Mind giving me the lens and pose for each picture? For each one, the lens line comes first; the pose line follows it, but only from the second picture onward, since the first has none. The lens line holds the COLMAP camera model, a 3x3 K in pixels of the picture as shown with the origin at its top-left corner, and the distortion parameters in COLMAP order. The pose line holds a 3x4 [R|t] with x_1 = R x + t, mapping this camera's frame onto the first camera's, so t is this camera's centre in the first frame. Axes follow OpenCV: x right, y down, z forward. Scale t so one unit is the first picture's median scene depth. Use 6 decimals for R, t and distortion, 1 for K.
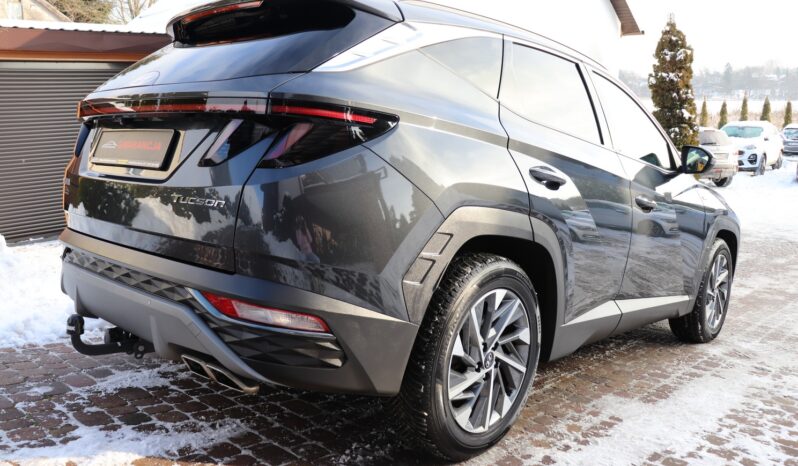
lens RADIAL K [[675.6, 0, 375.4], [0, 675.6, 244.4], [0, 0, 1]] dist [-0.185391, 0.173519]
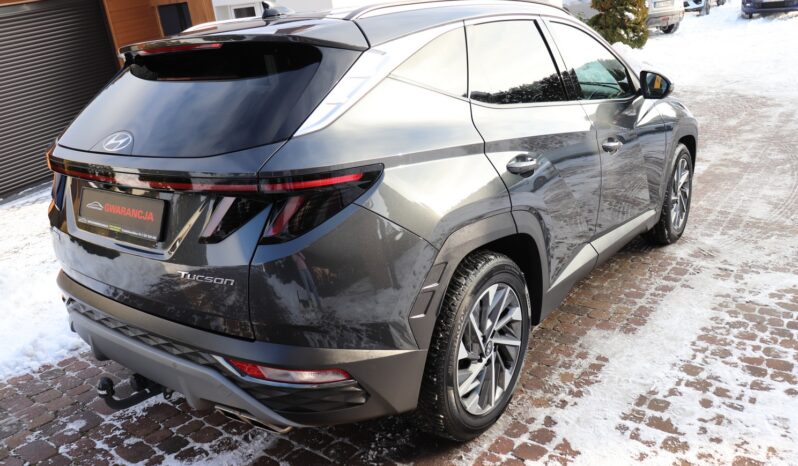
lens RADIAL K [[675.6, 0, 375.4], [0, 675.6, 244.4], [0, 0, 1]] dist [-0.185391, 0.173519]
pose [[0.987233, -0.153027, 0.044209, -0.032924], [0.140976, 0.968621, 0.204693, -0.223439], [-0.074146, -0.195847, 0.977827, -0.022430]]
